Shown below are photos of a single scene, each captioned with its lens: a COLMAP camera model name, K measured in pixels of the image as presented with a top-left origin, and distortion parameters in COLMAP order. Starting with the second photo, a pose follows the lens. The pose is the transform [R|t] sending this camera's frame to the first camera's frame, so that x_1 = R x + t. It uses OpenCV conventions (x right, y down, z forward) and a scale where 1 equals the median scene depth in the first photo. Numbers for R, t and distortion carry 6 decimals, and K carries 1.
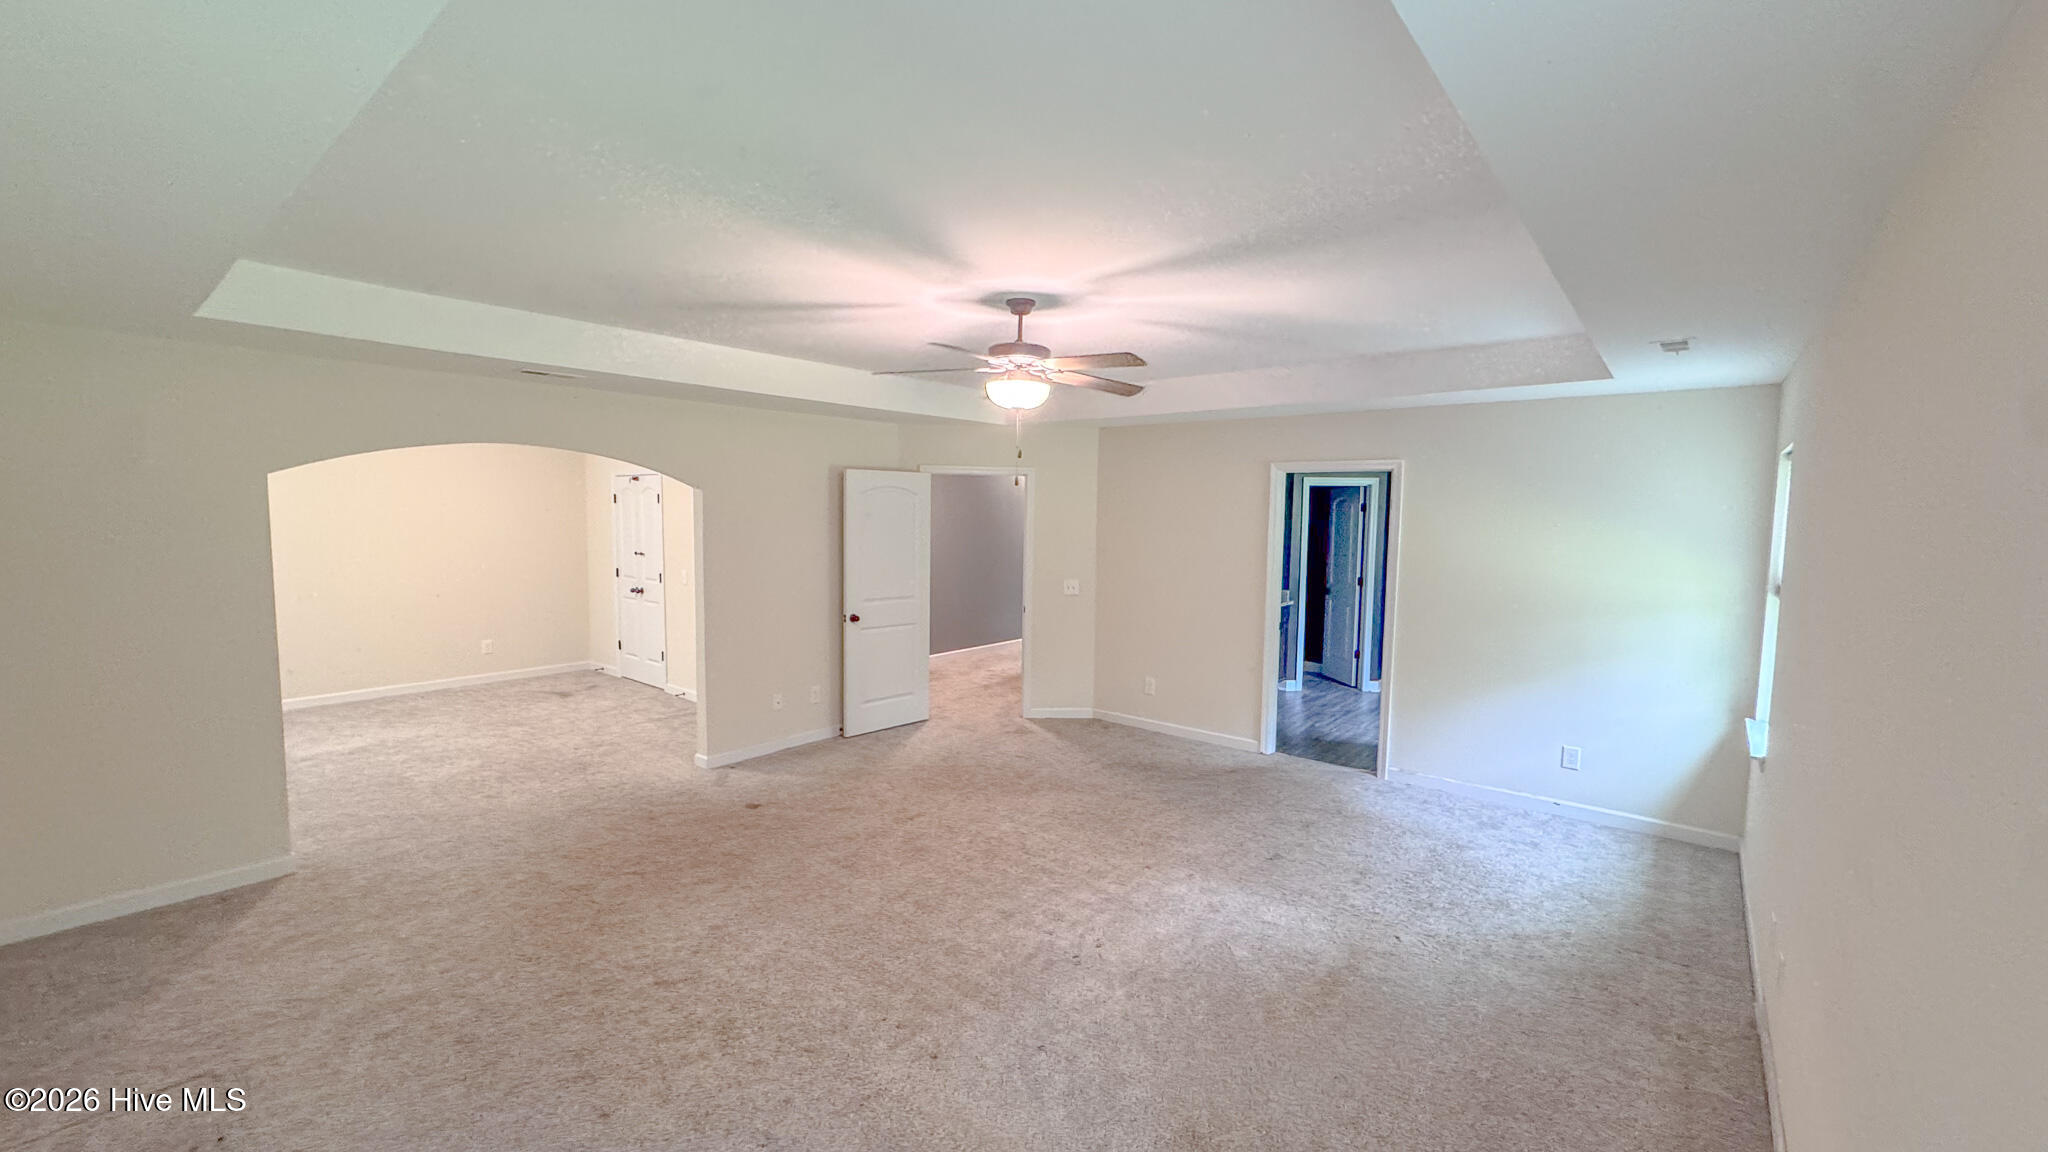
lens RADIAL K [[813.2, 0, 1024.0], [0, 813.2, 576.0], [0, 0, 1]] dist [-0.002723, 0.000498]
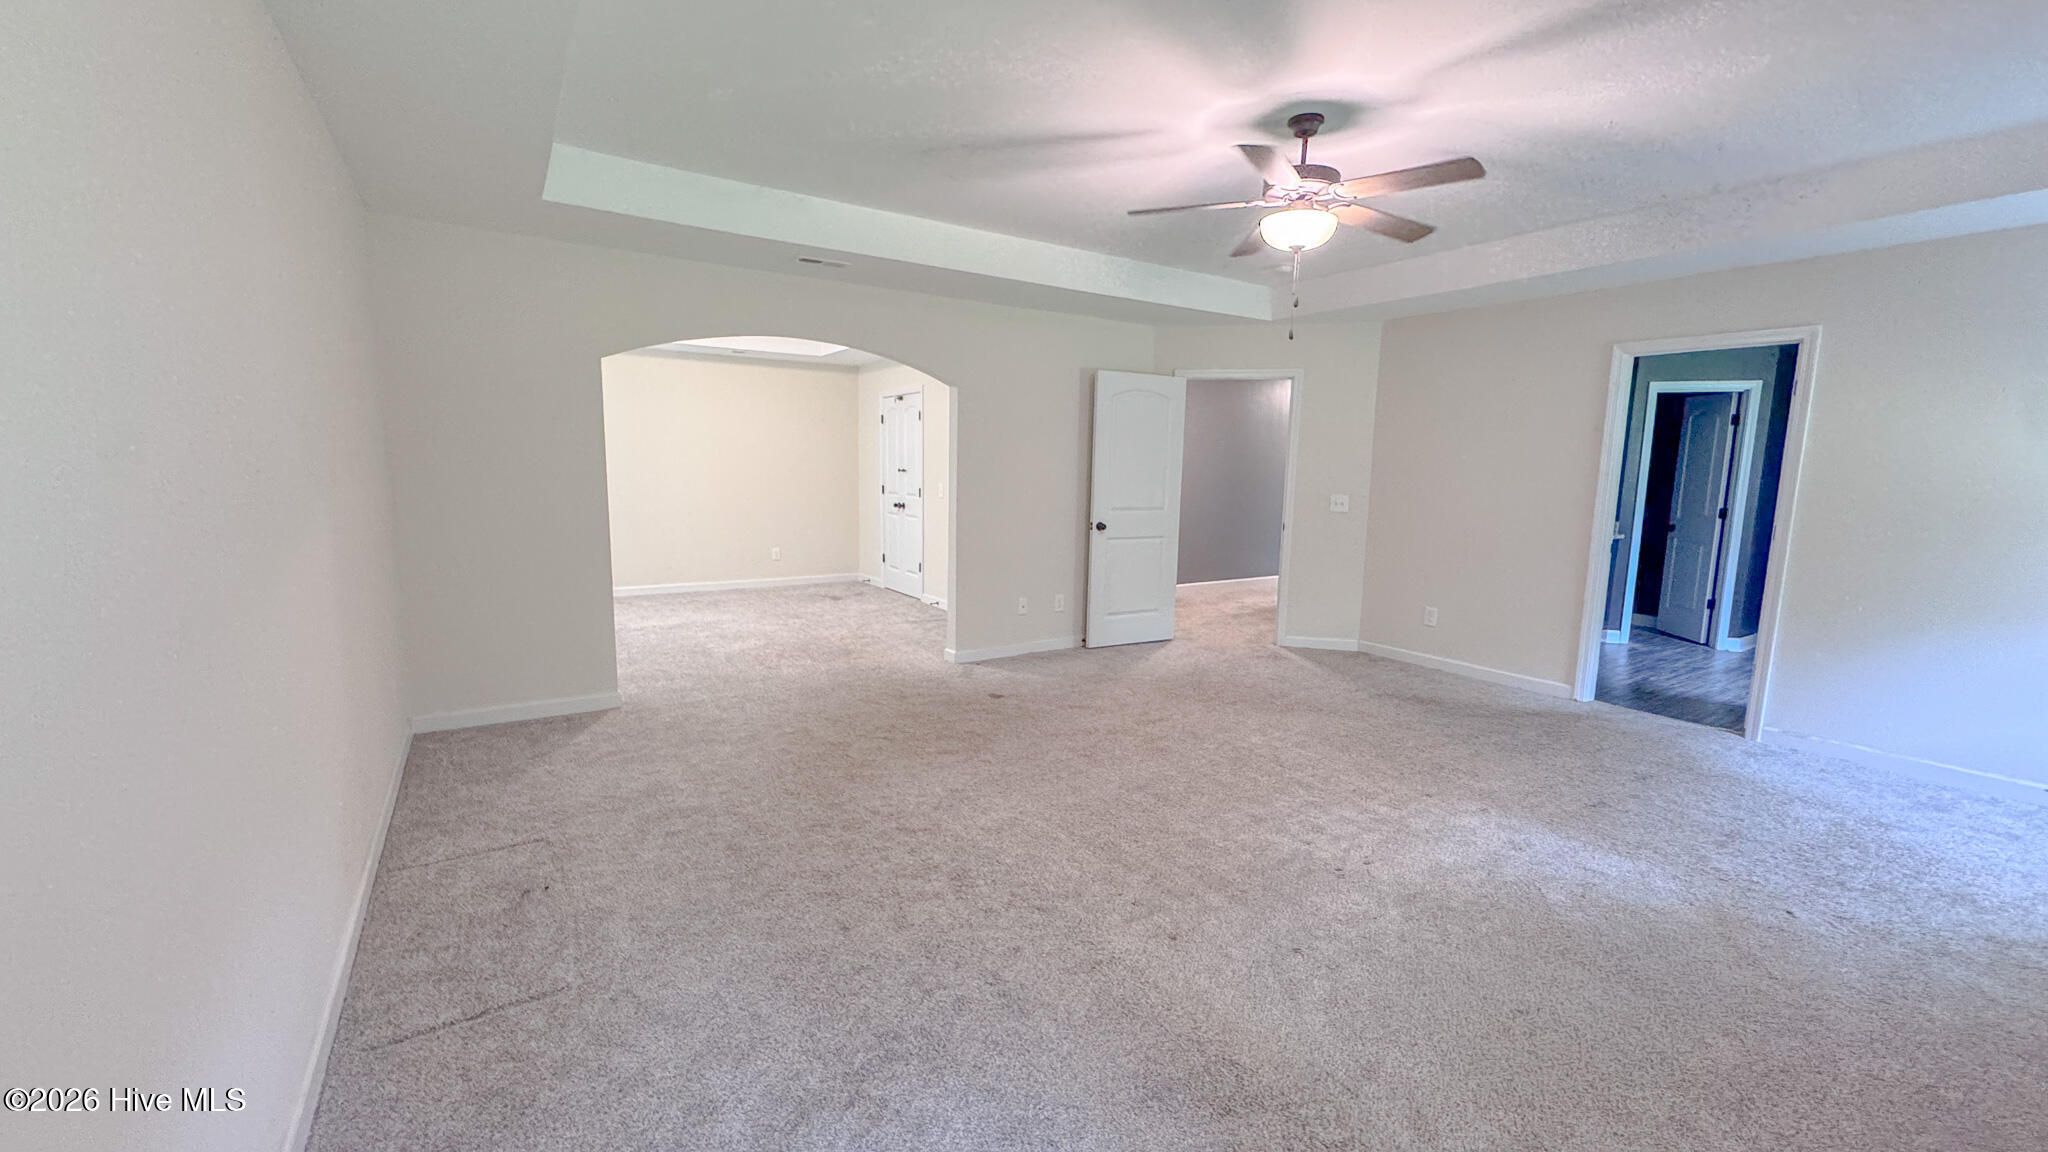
lens RADIAL K [[813.2, 0, 1024.0], [0, 813.2, 576.0], [0, 0, 1]] dist [-0.002723, 0.000498]
pose [[0.955110, 0.044133, -0.292947, -0.014786], [-0.029665, 0.998119, 0.053649, 0.100131], [0.294763, -0.042551, 0.954622, 0.069571]]
